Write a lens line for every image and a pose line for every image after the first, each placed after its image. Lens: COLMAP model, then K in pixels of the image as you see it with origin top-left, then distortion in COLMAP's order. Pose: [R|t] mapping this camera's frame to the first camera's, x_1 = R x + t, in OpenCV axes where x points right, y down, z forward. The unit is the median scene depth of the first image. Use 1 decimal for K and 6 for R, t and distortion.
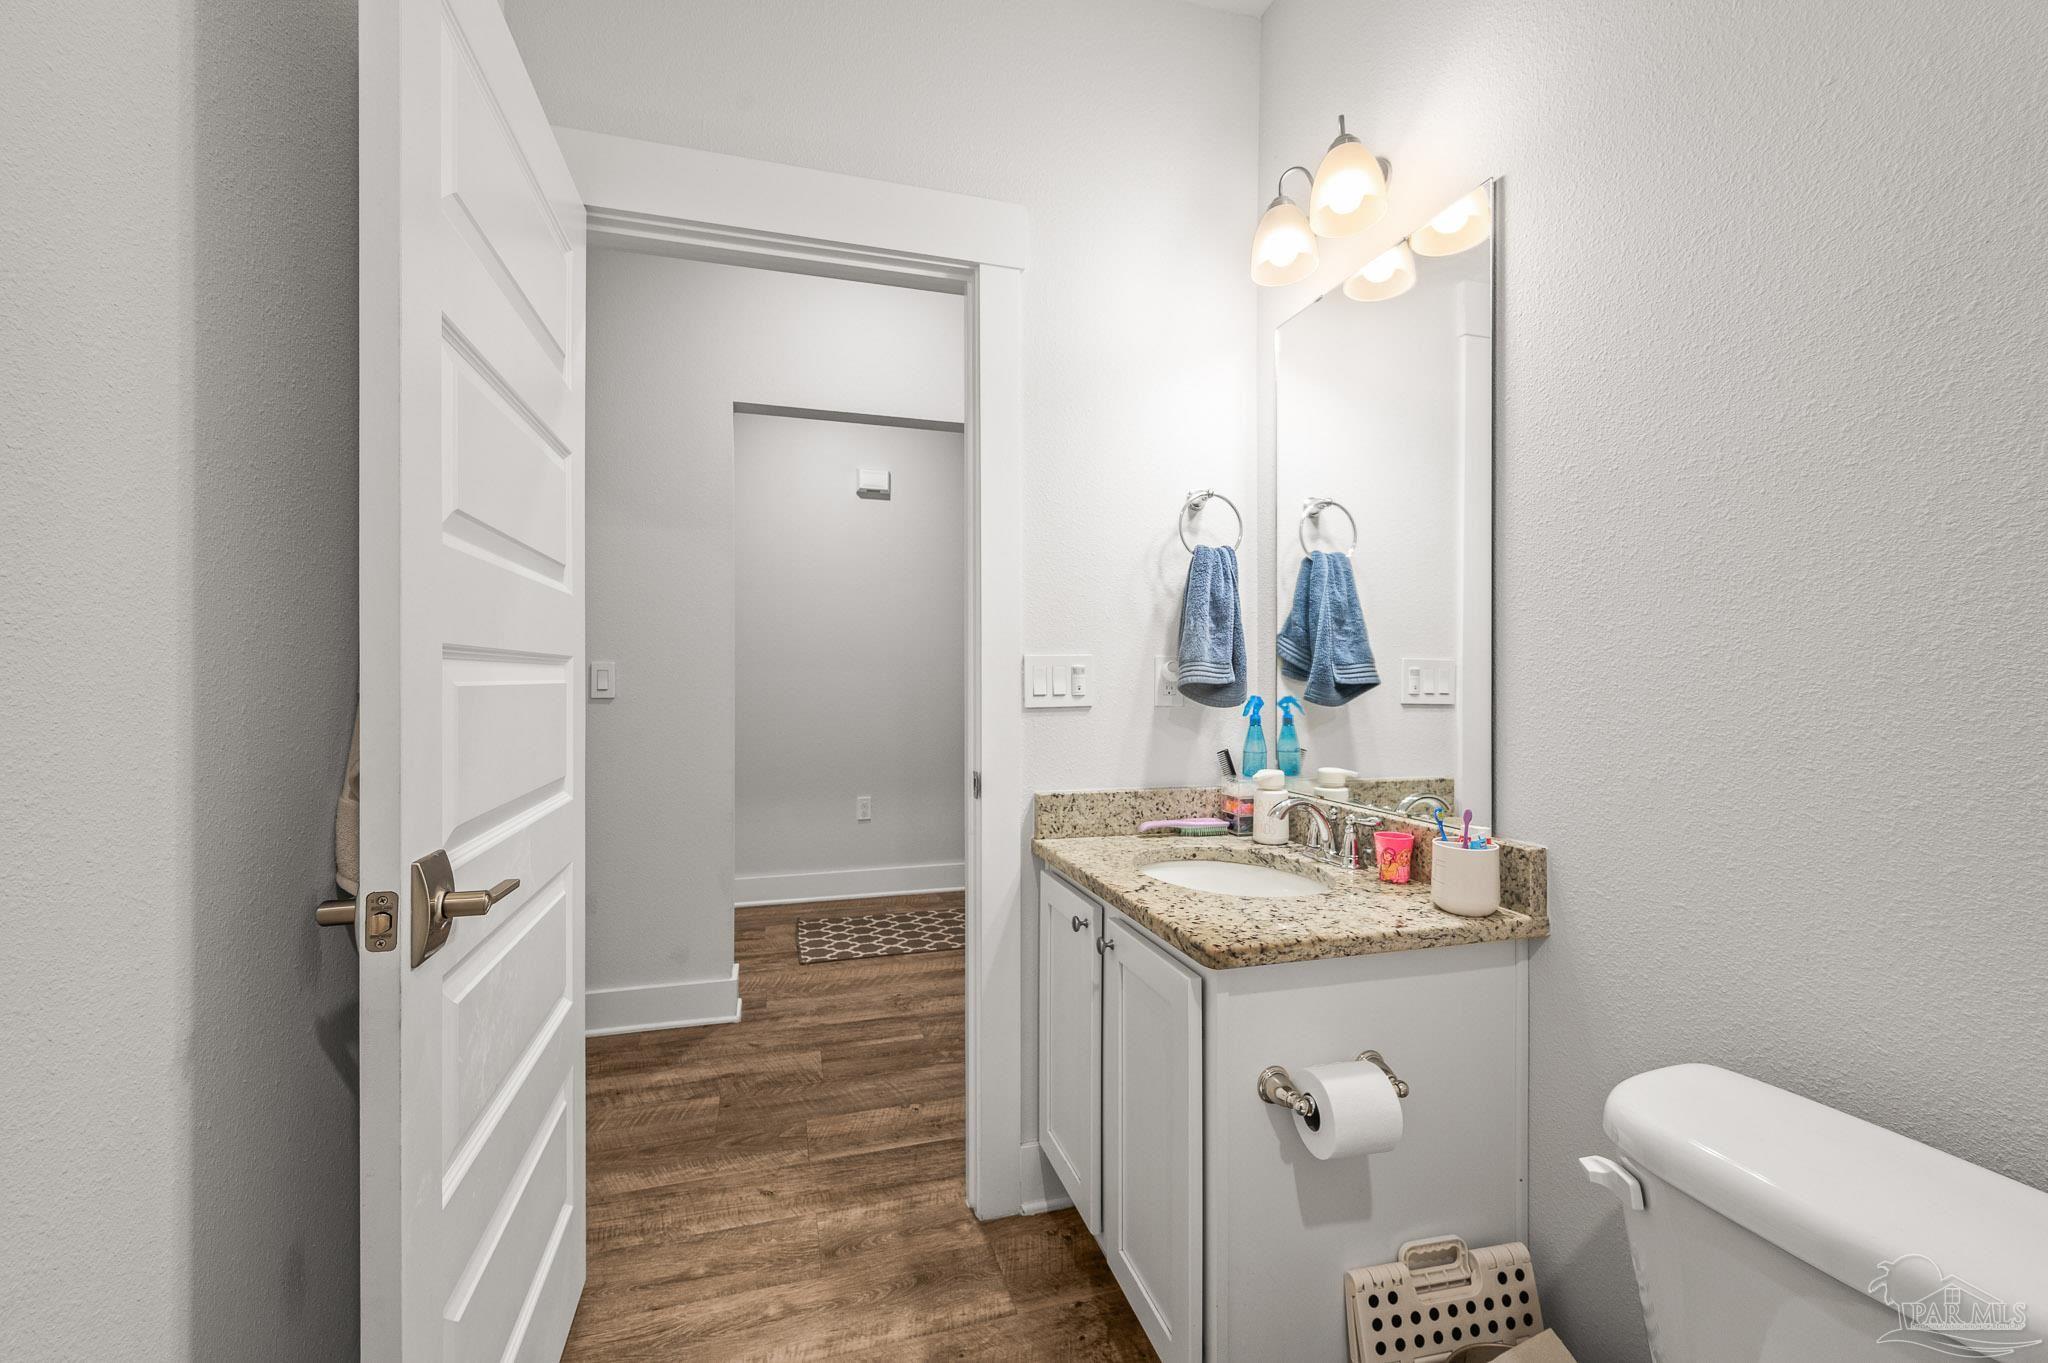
lens RADIAL K [[867.8, 0, 1025.5], [0, 867.8, 658.5], [0, 0, 1]] dist [-0.000665, -0.000078]
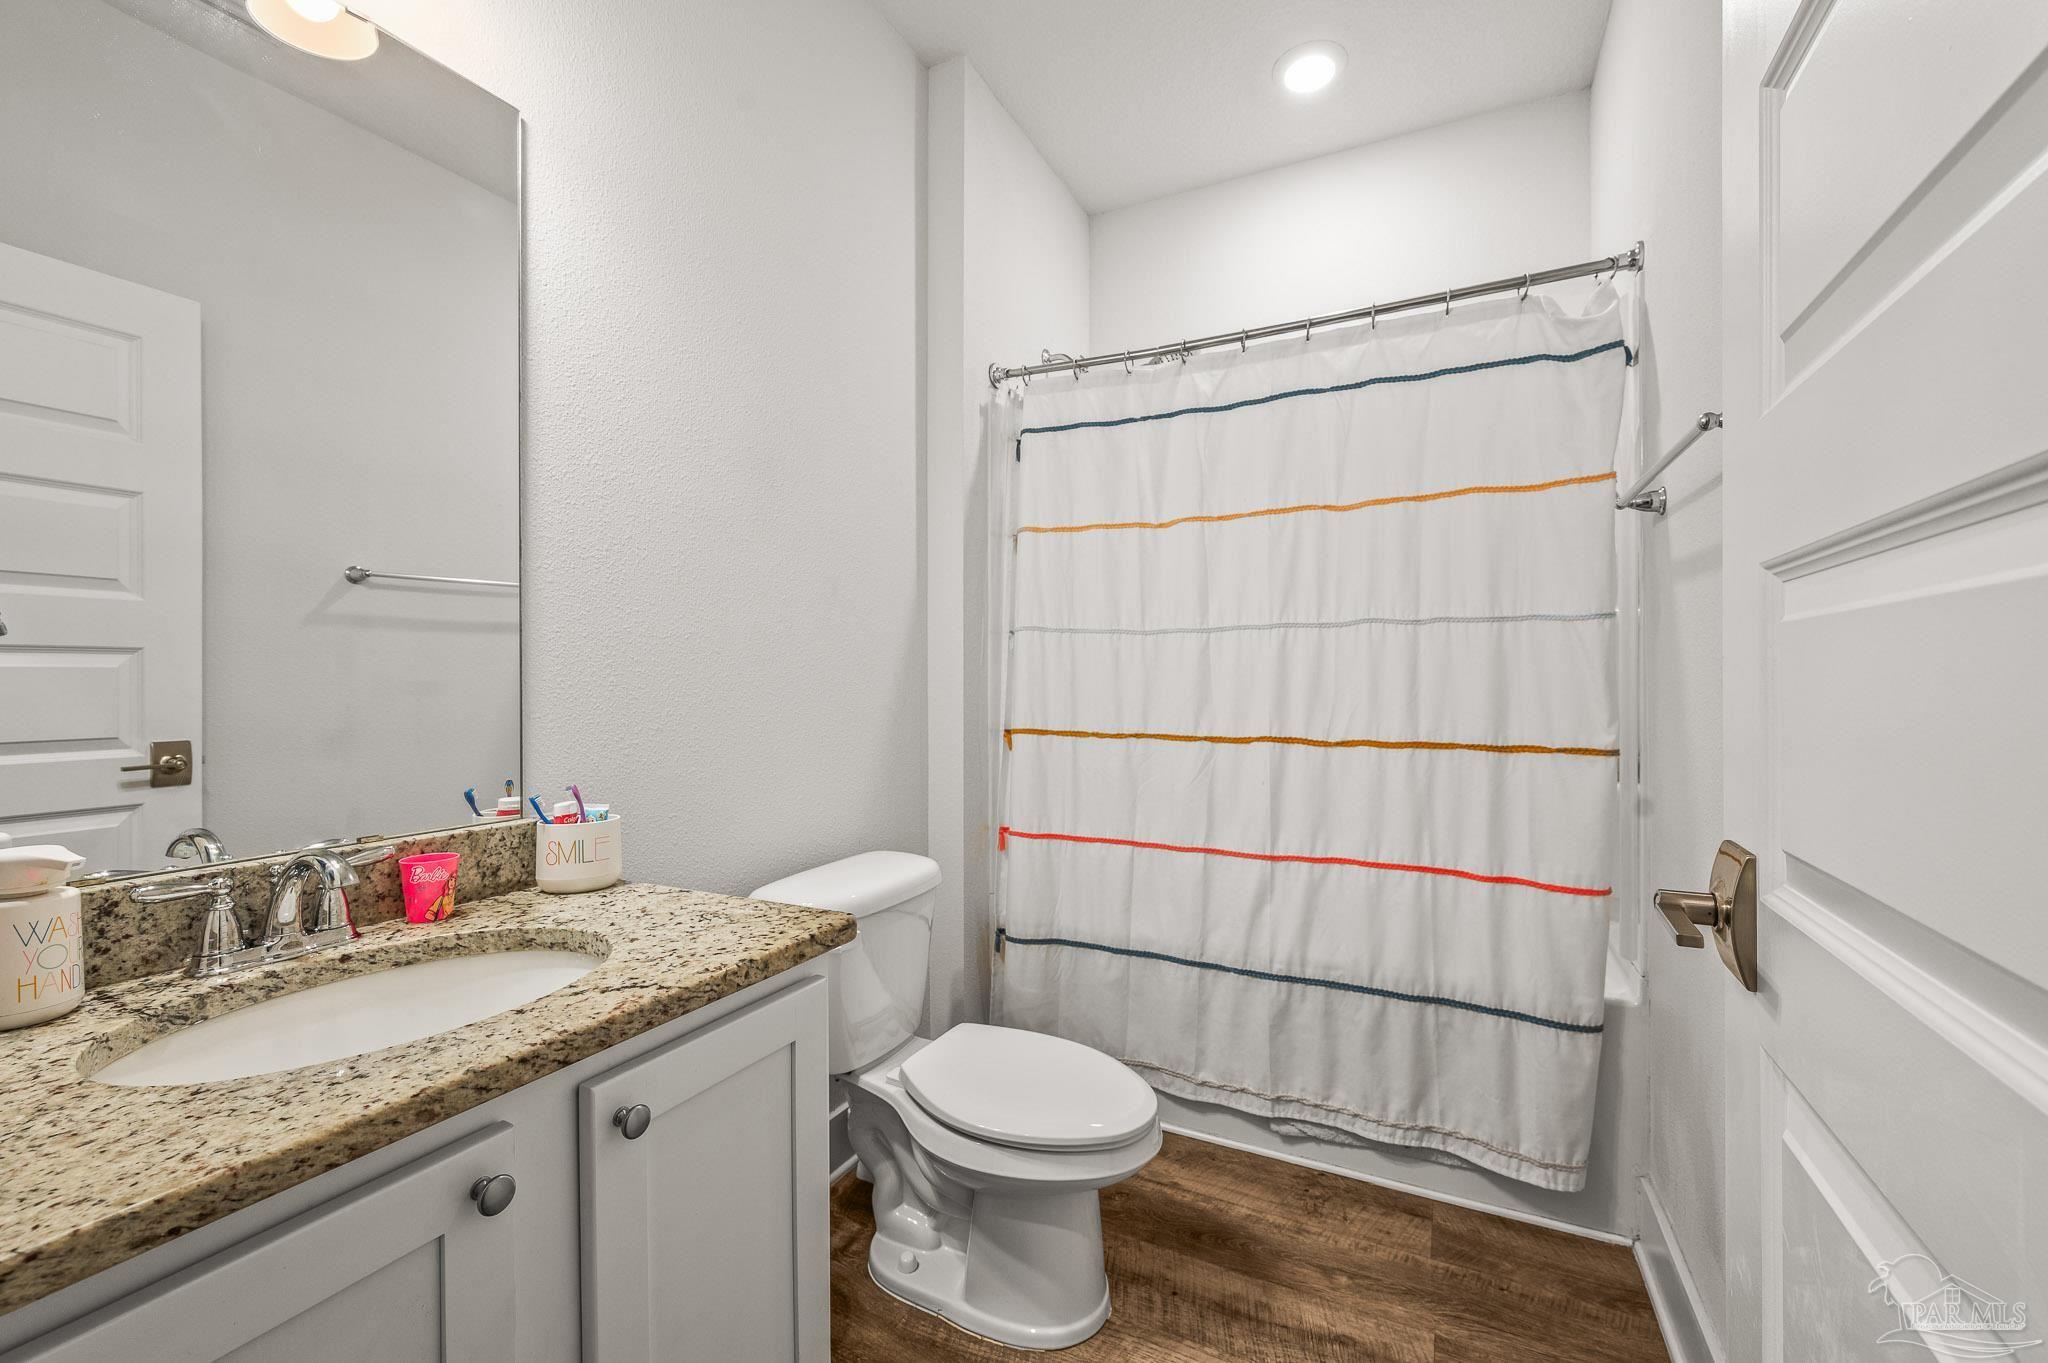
lens RADIAL K [[856.4, 0, 1024.0], [0, 856.4, 681.5], [0, 0, 1]] dist [0.000199, -0.000010]
pose [[-0.707394, 0.002566, 0.706815, -0.526976], [0.004487, 0.999990, 0.000860, 0.074258], [-0.706805, 0.003780, -0.707398, 1.416842]]
